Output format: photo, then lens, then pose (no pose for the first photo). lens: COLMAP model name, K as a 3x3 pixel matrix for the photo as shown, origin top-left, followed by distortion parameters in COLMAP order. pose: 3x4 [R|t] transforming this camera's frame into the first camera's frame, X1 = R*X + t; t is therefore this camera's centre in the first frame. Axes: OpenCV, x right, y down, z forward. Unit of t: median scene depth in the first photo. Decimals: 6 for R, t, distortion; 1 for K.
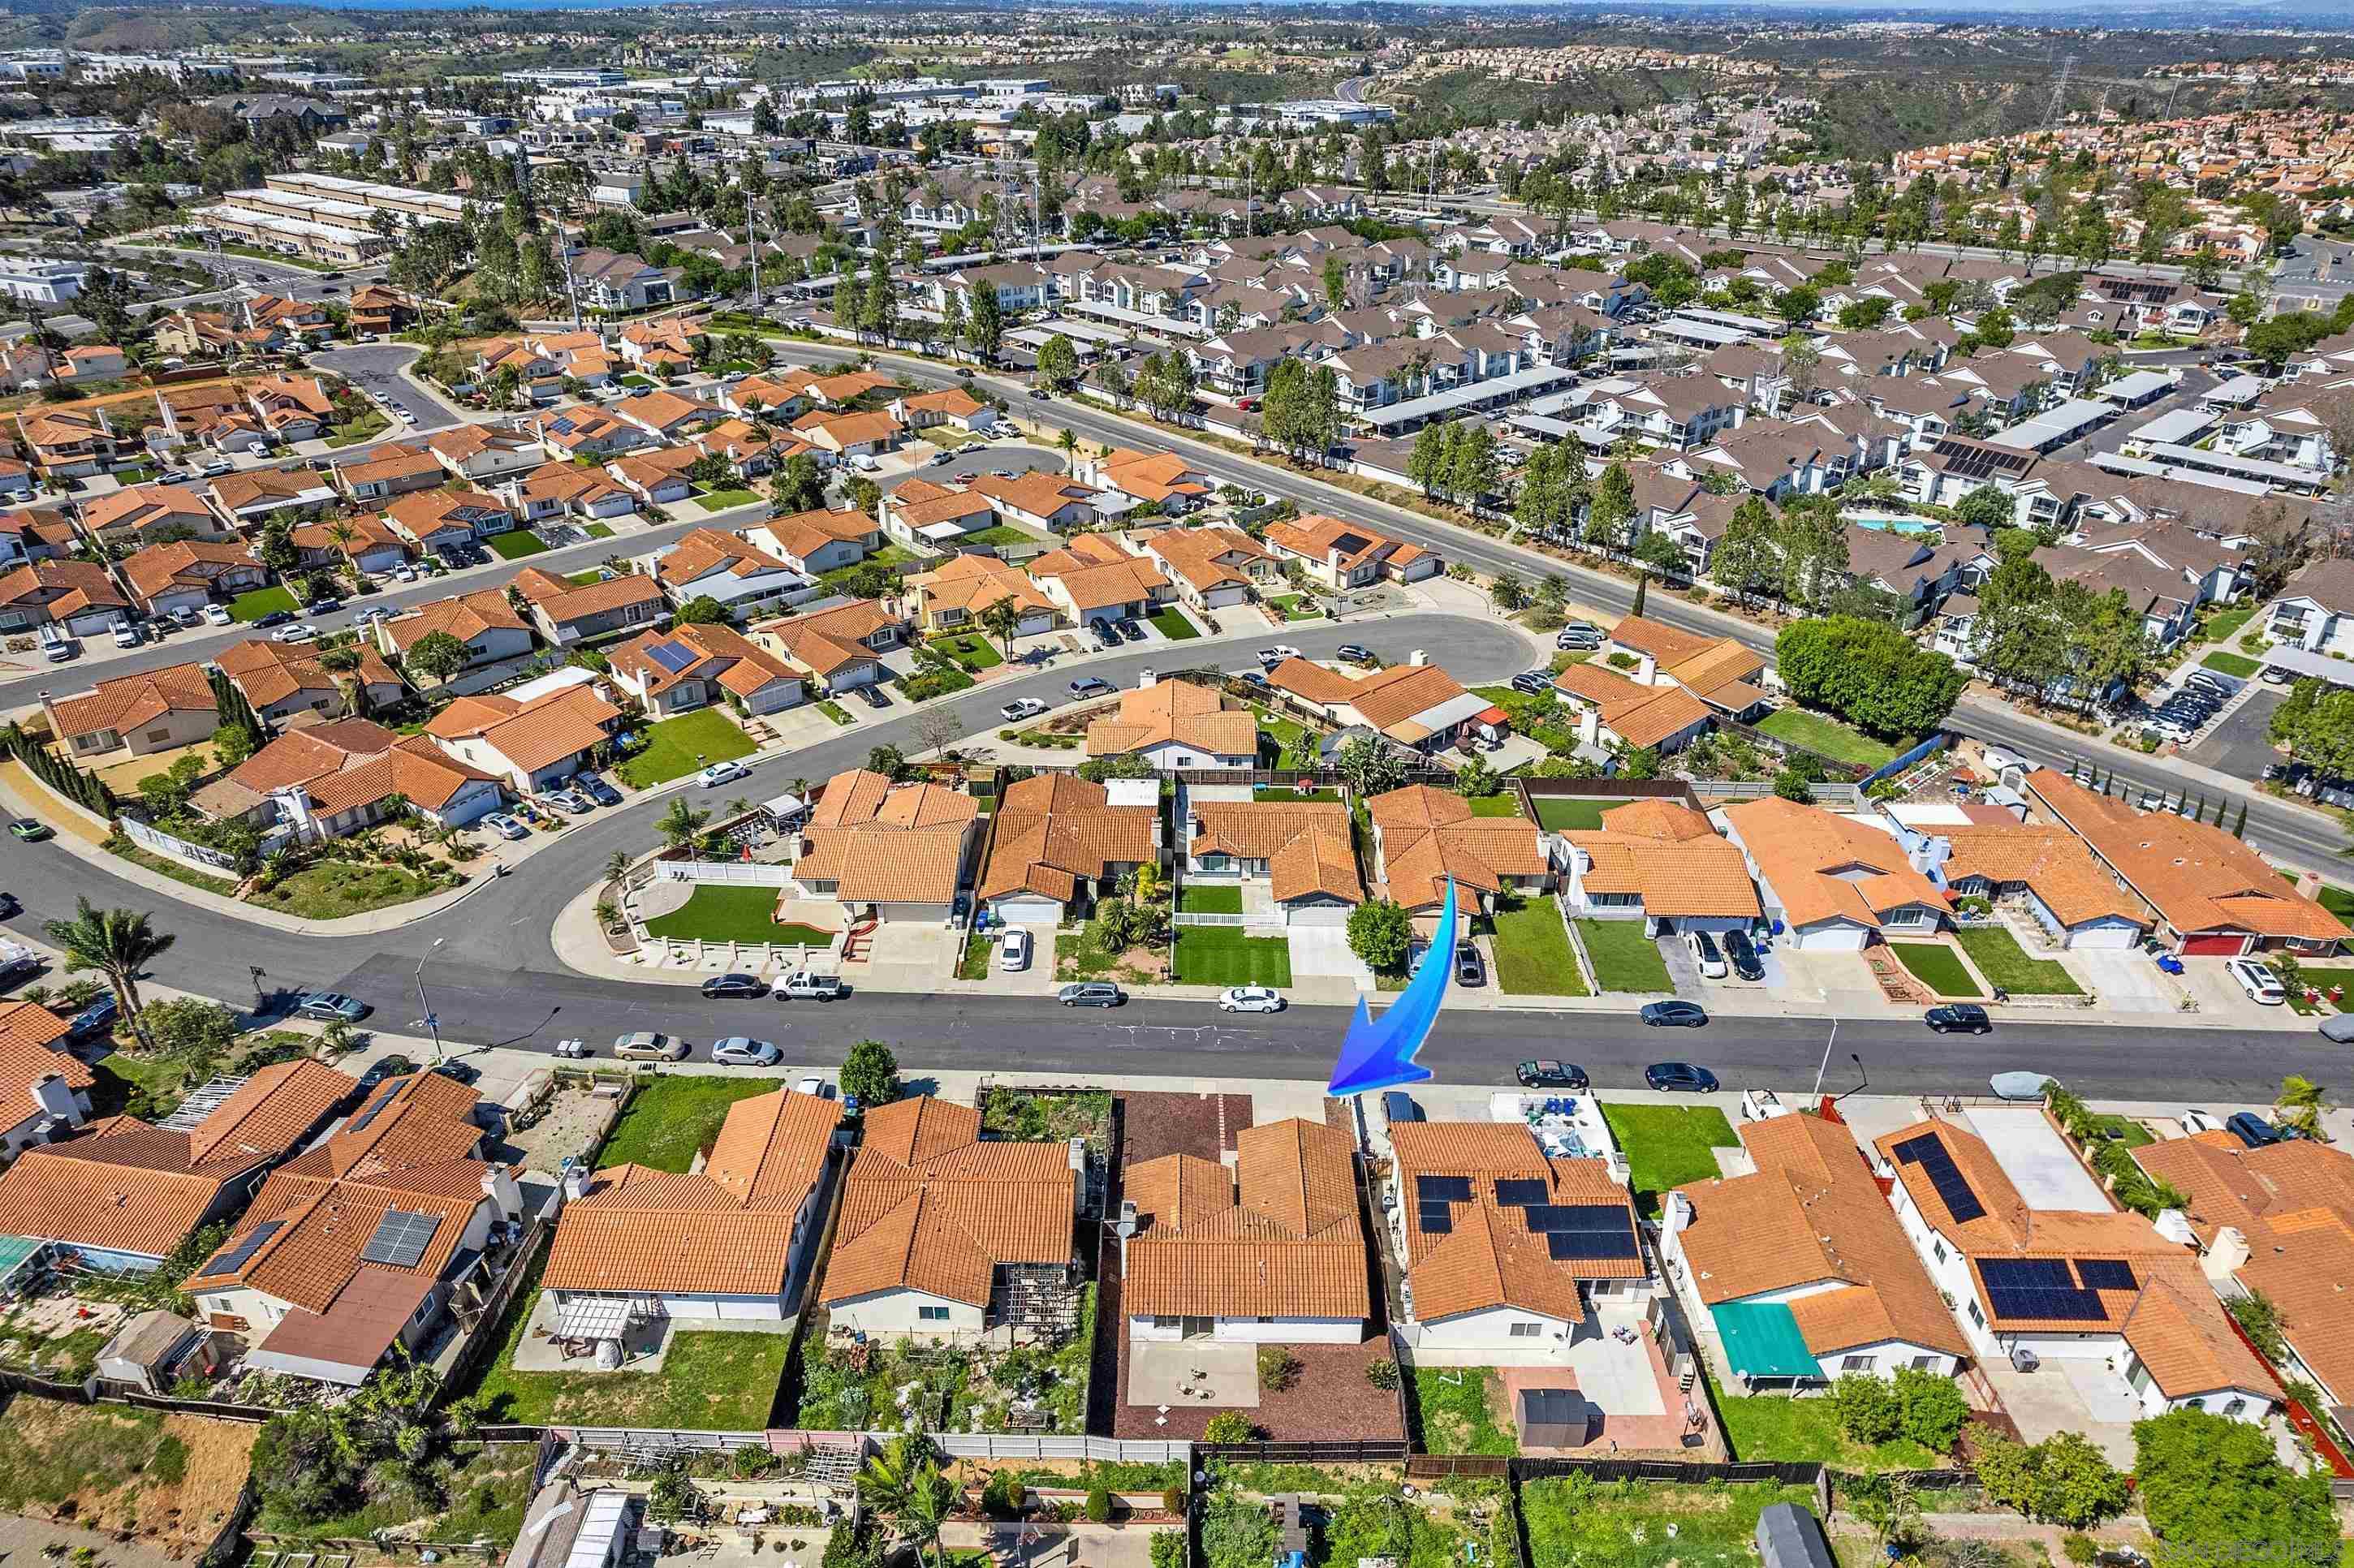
lens RADIAL K [[1504.8, 0, 1184.4], [0, 1504.8, 797.6], [0, 0, 1]] dist [-0.066969, 0.056392]
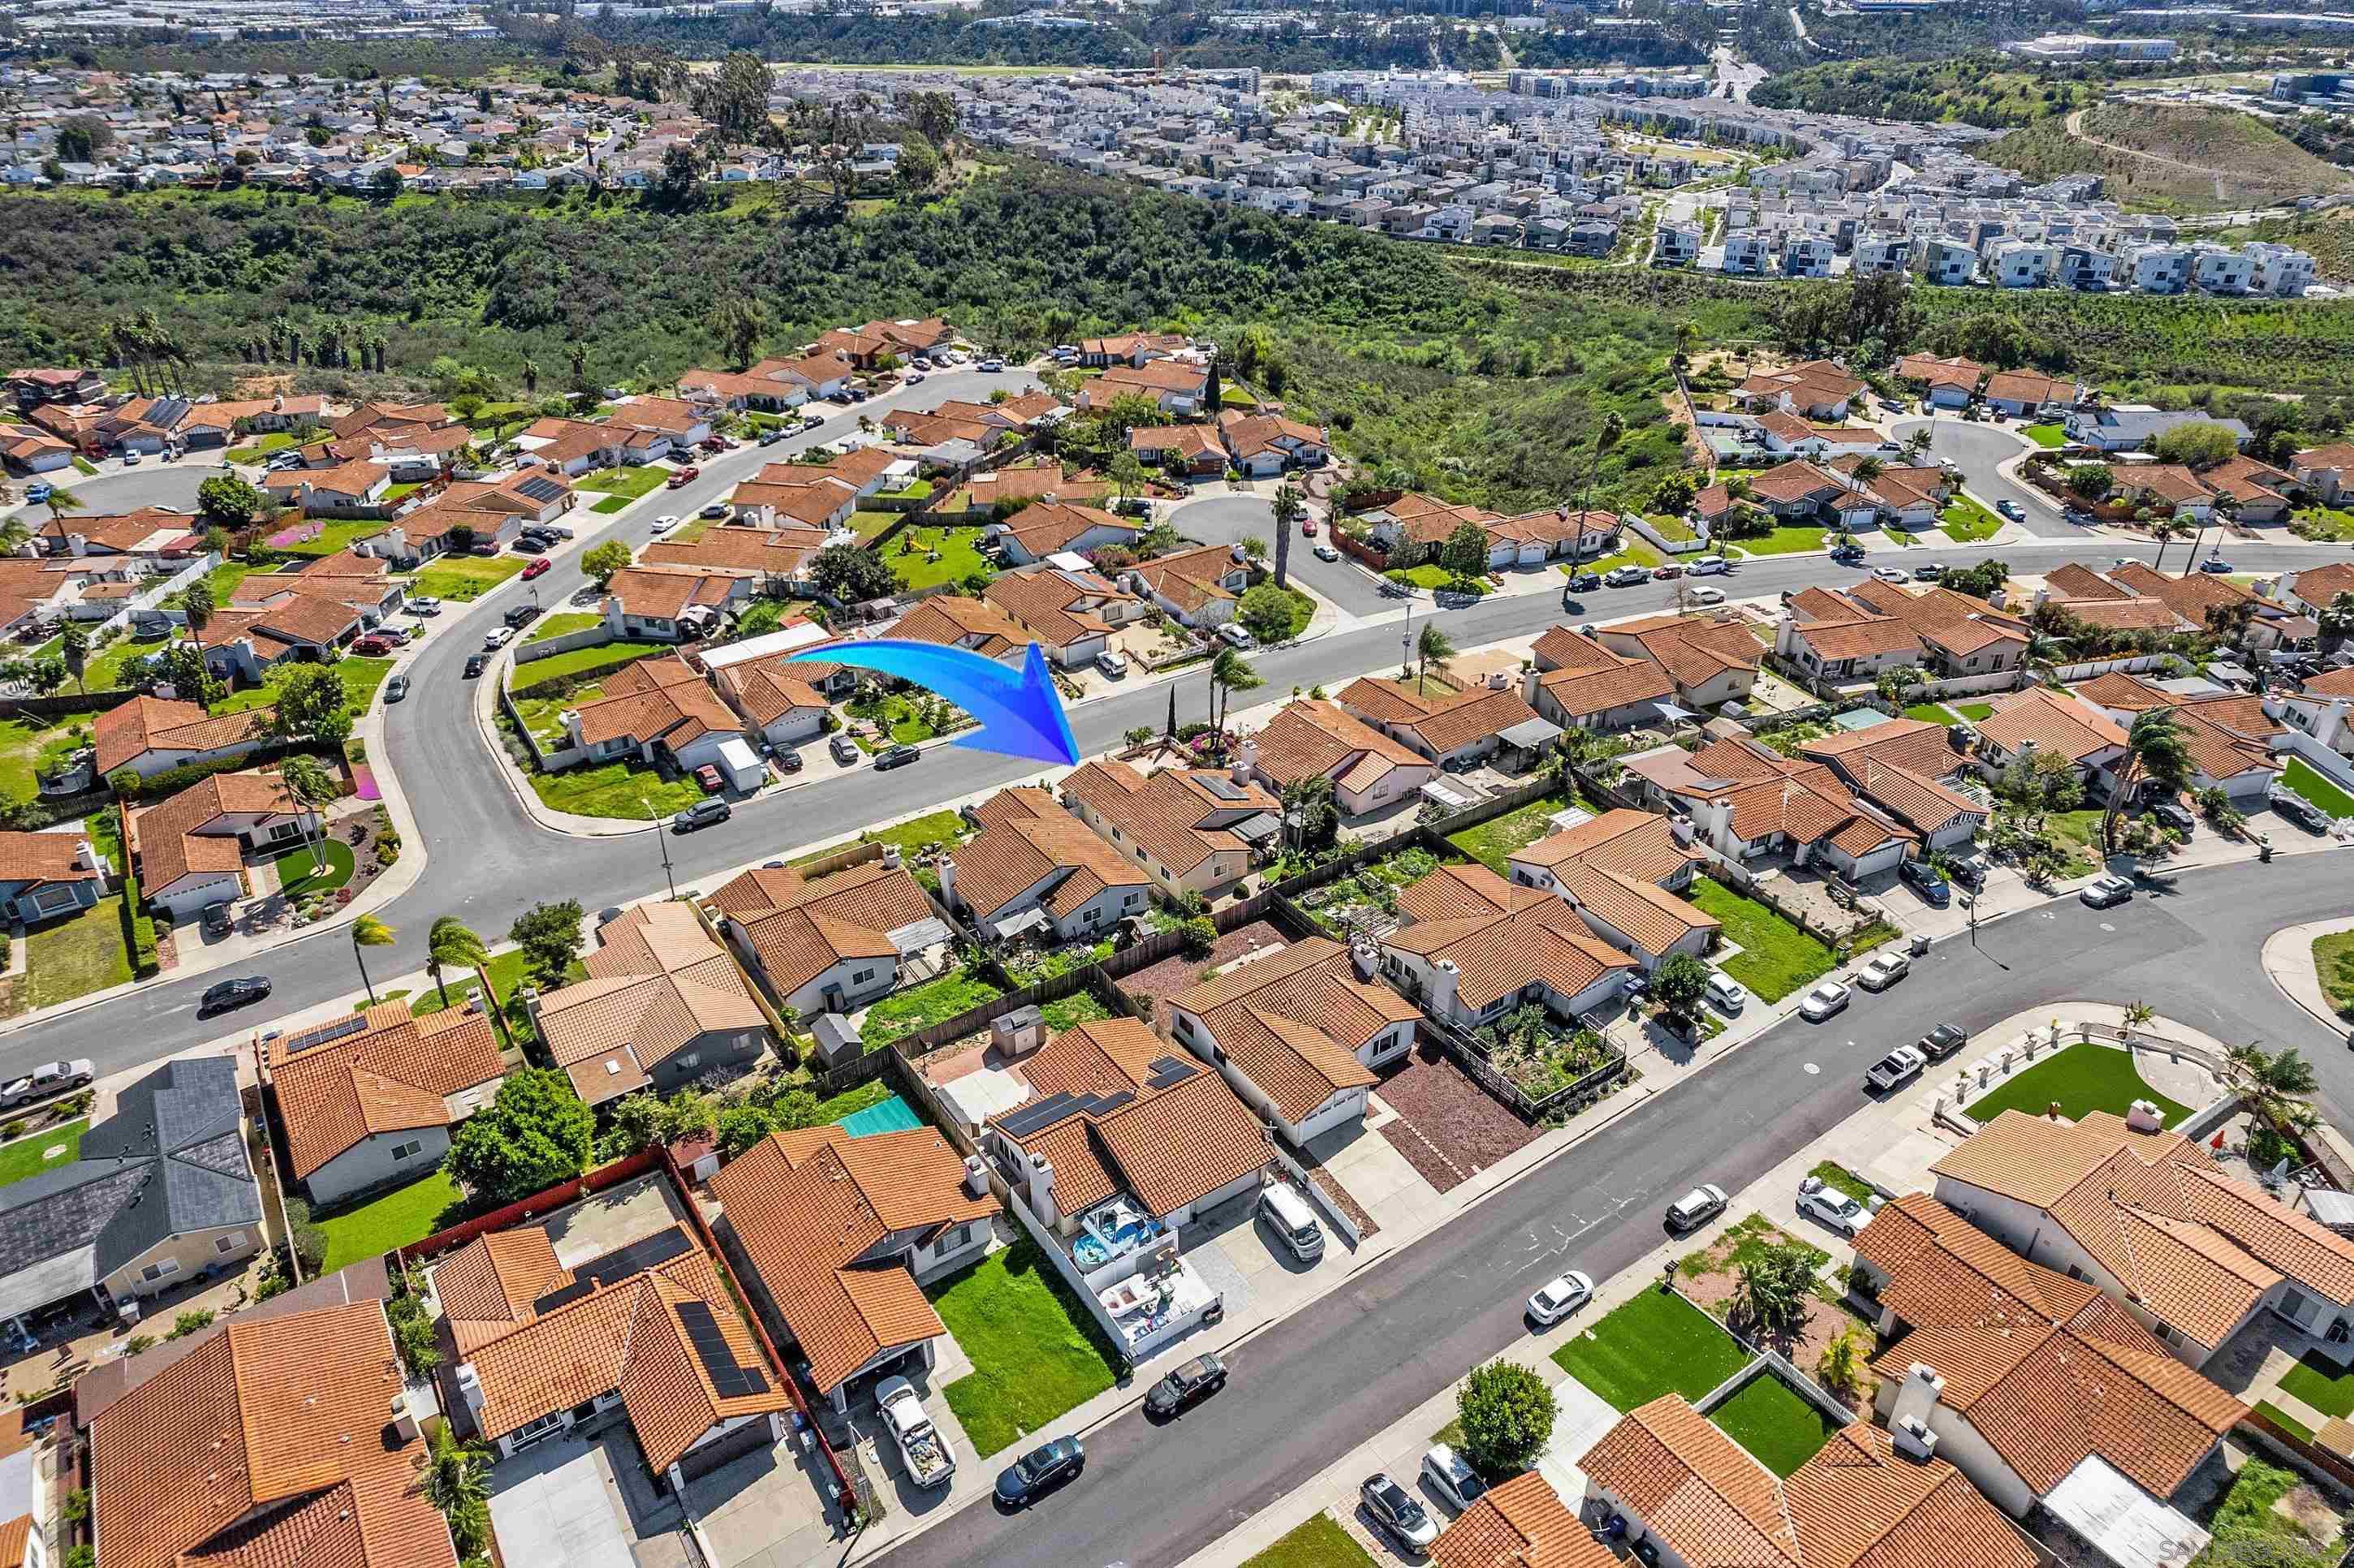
lens RADIAL K [[1504.8, 0, 1175.5], [0, 1504.8, 804.7], [0, 0, 1]] dist [-0.066969, 0.056392]
pose [[-0.823137, 0.283402, -0.492067, 0.480723], [-0.274523, 0.559950, 0.781724, -0.517406], [0.497075, 0.778550, -0.383115, 0.934995]]
